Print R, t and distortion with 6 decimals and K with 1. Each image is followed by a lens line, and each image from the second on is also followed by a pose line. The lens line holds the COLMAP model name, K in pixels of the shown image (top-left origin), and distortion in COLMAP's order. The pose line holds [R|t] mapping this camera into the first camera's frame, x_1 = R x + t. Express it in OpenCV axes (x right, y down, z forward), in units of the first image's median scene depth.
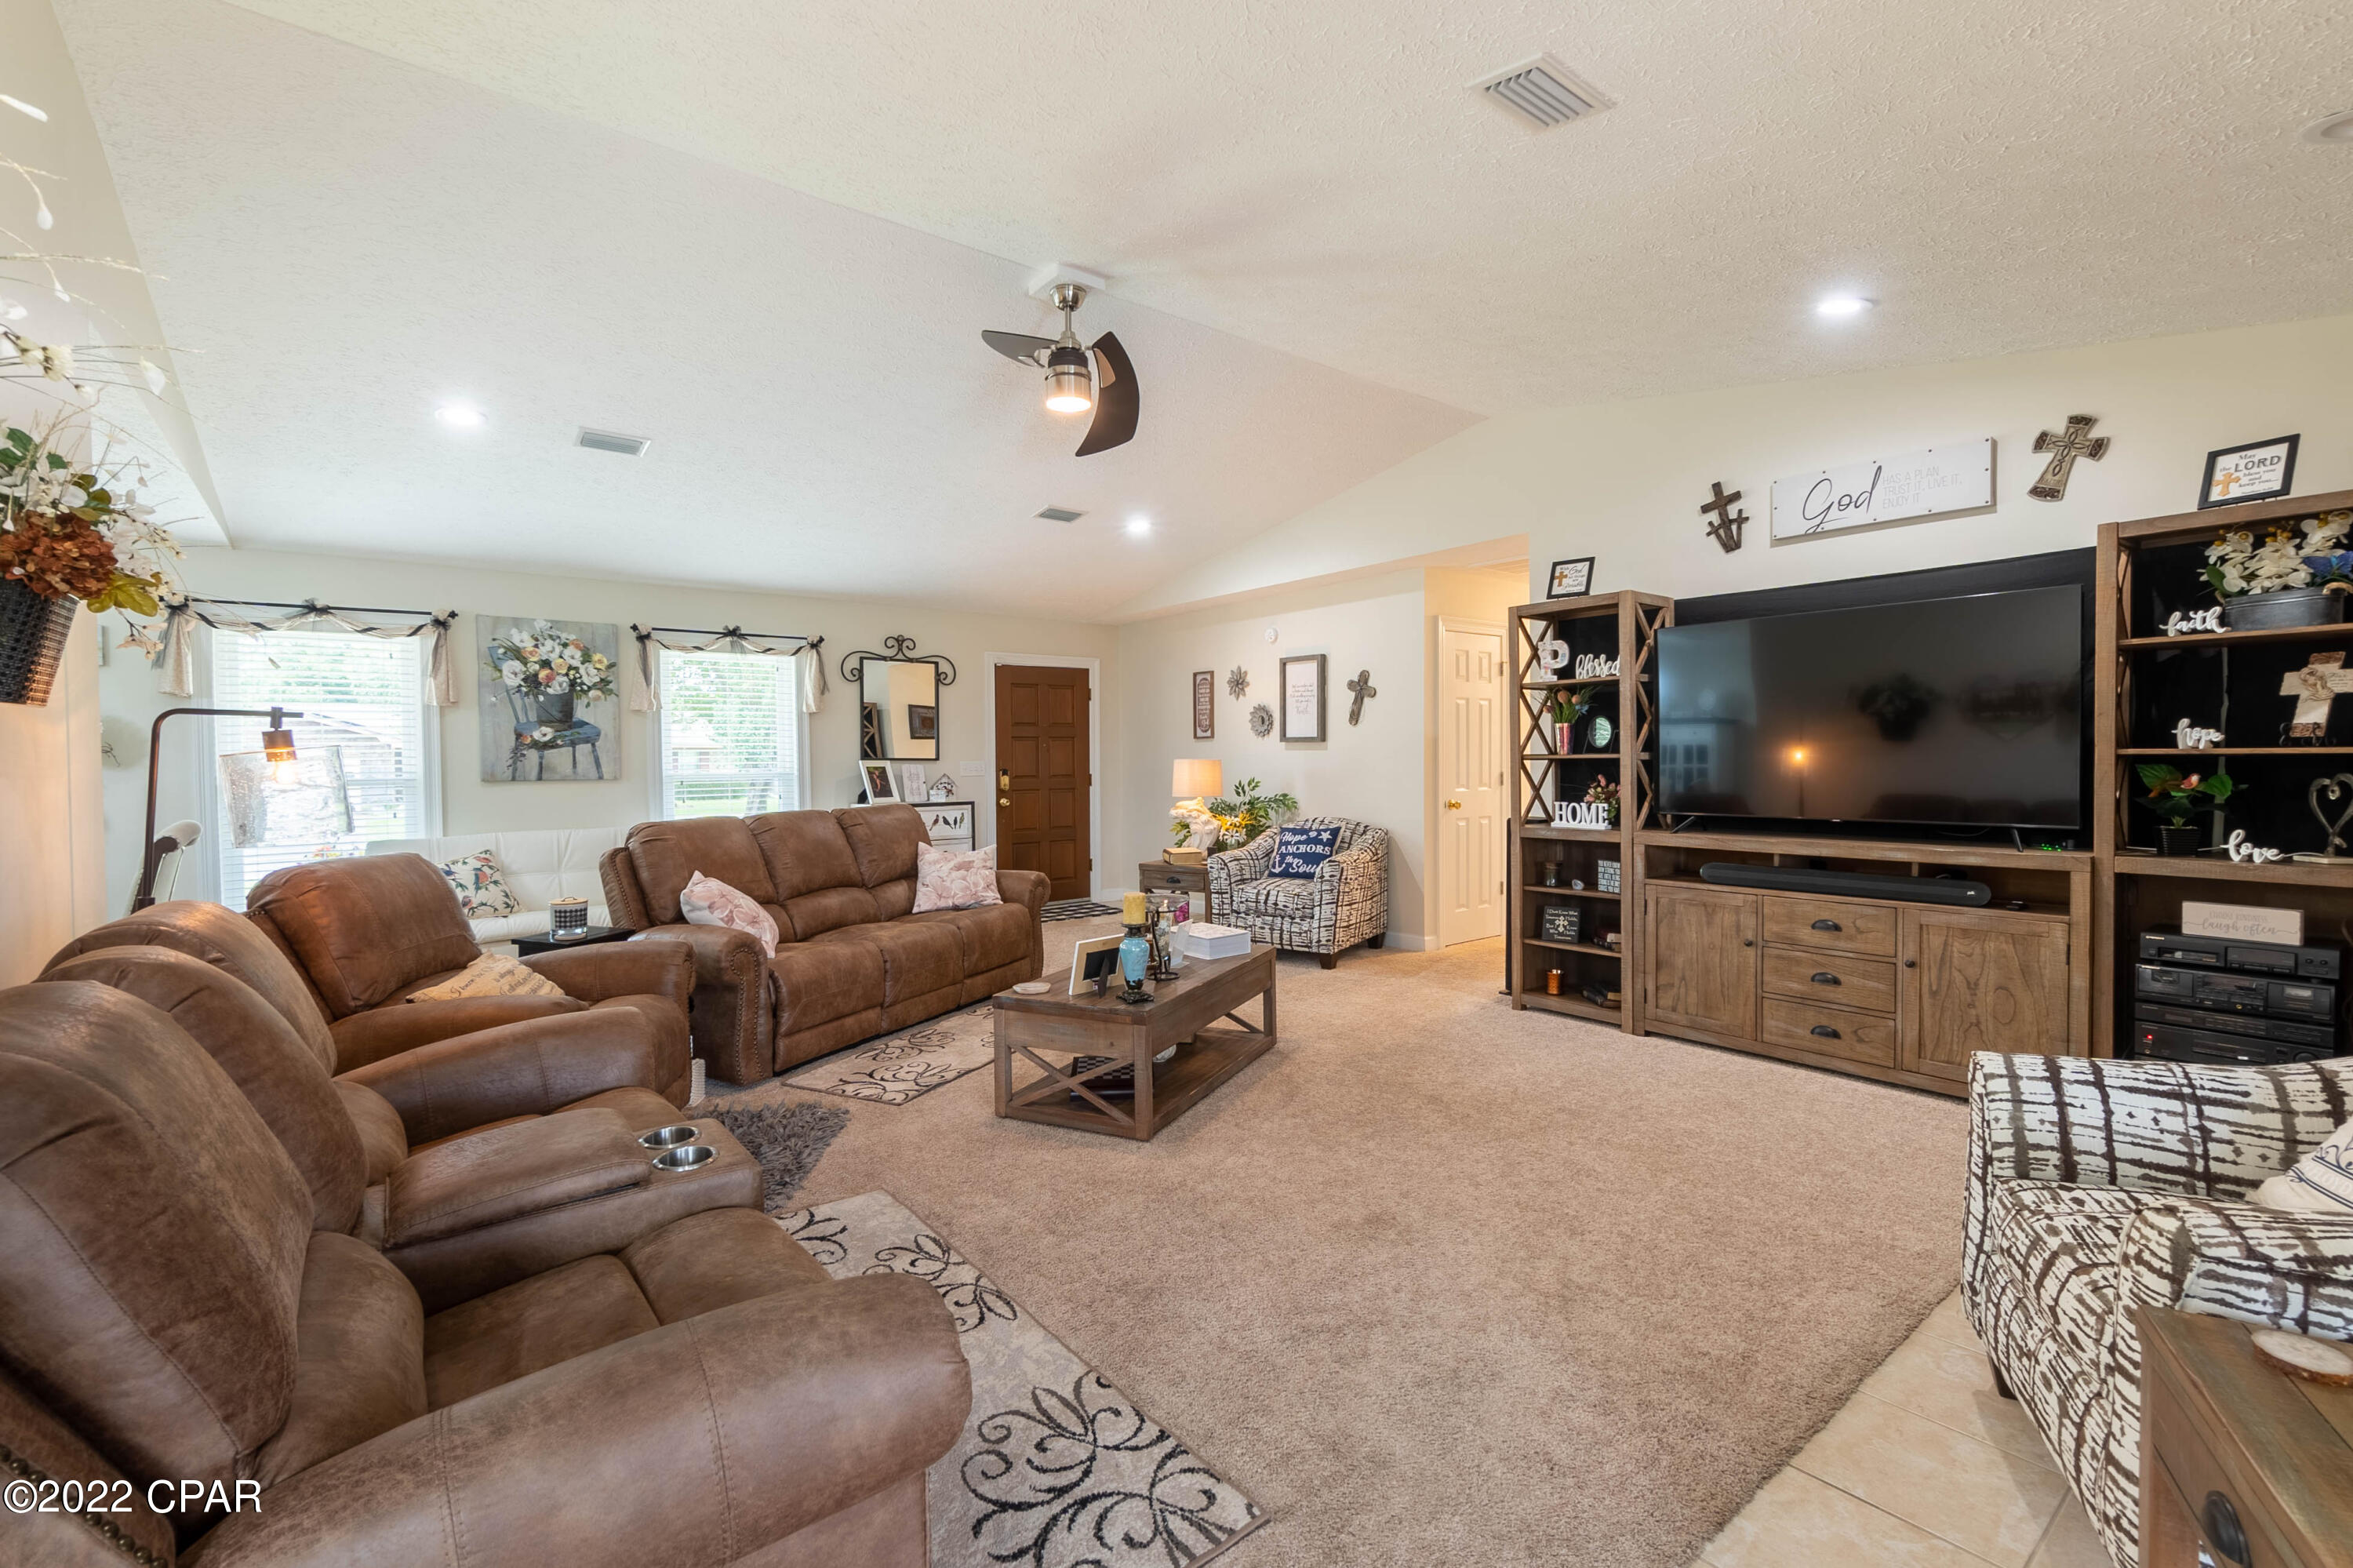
lens RADIAL K [[1025.7, 0, 1183.6], [0, 1025.7, 770.7], [0, 0, 1]] dist [-0.007364, 0.001600]
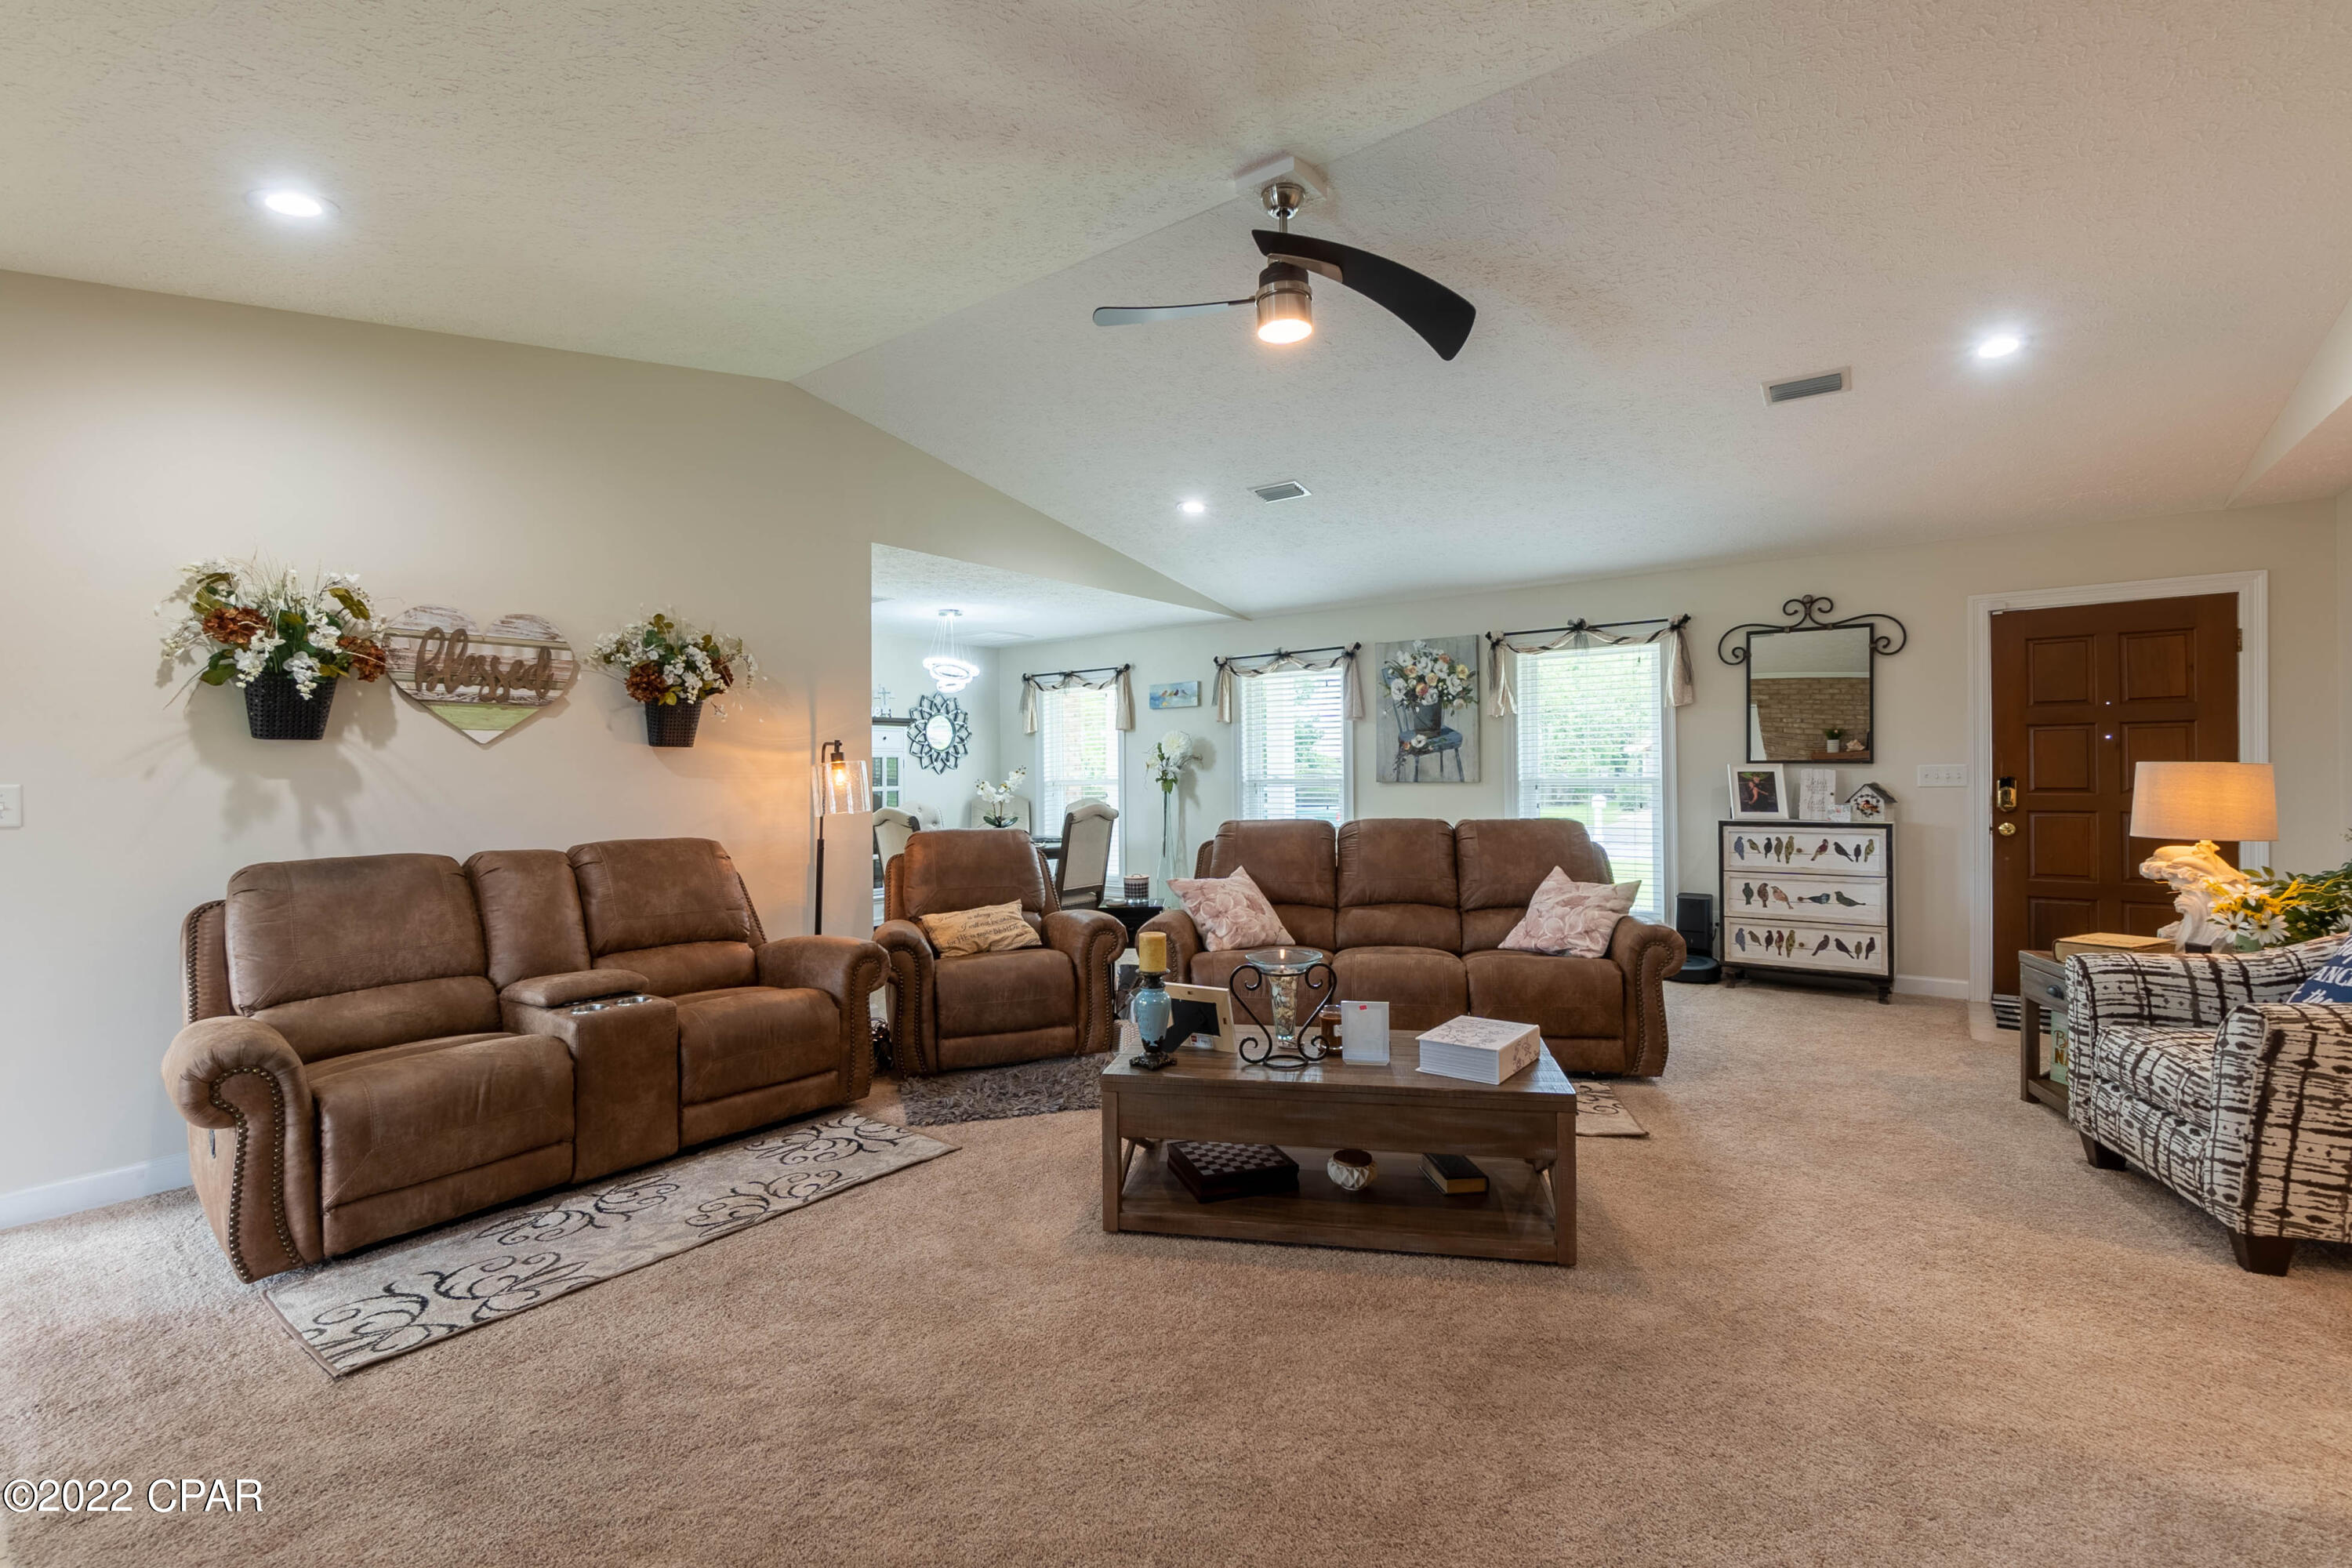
lens RADIAL K [[1025.2, 0, 1158.2], [0, 1025.2, 790.0], [0, 0, 1]] dist [-0.007364, 0.001600]
pose [[0.247647, 0.025337, -0.968519, 0.398435], [-0.005566, 0.999679, 0.024728, -0.008107], [0.968834, -0.000733, 0.247709, 0.435064]]
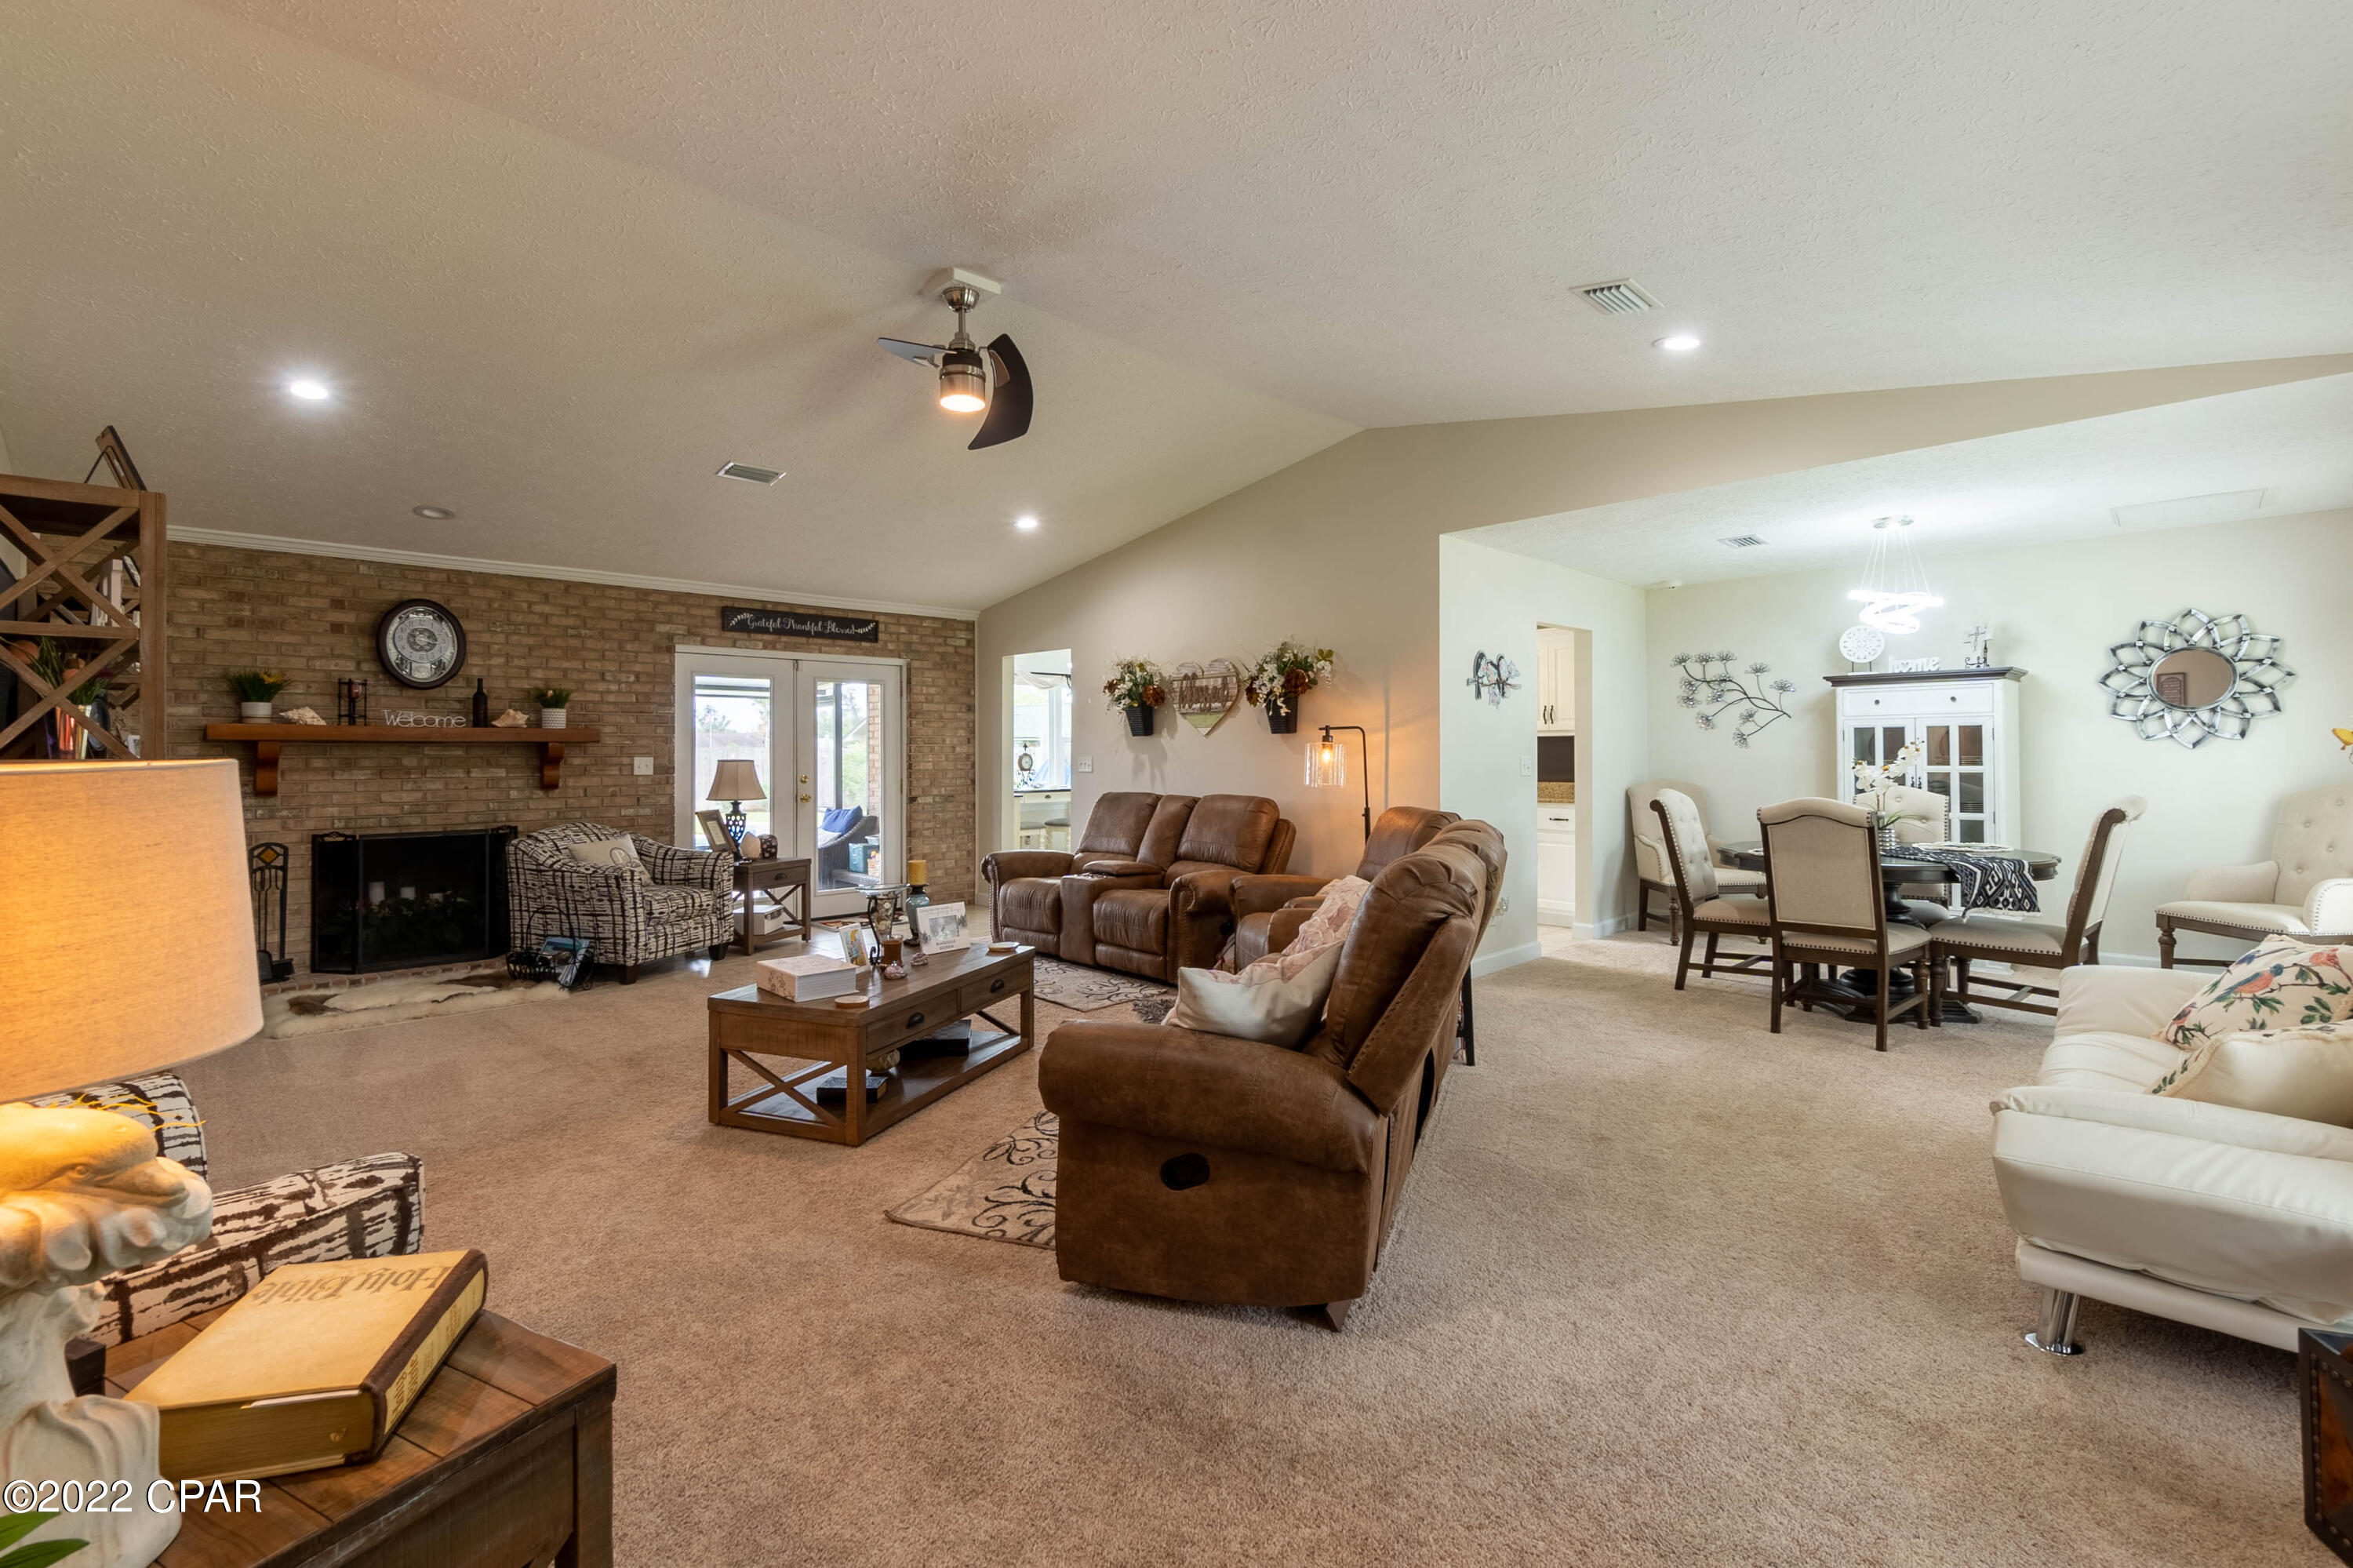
lens RADIAL K [[1025.7, 0, 1174.3], [0, 1025.7, 739.7], [0, 0, 1]] dist [-0.007364, 0.001600]
pose [[-0.993992, 0.015332, -0.108374, -0.133180], [0.015593, 0.999877, -0.001563, -0.012402], [0.108337, -0.003244, -0.994109, 1.254664]]
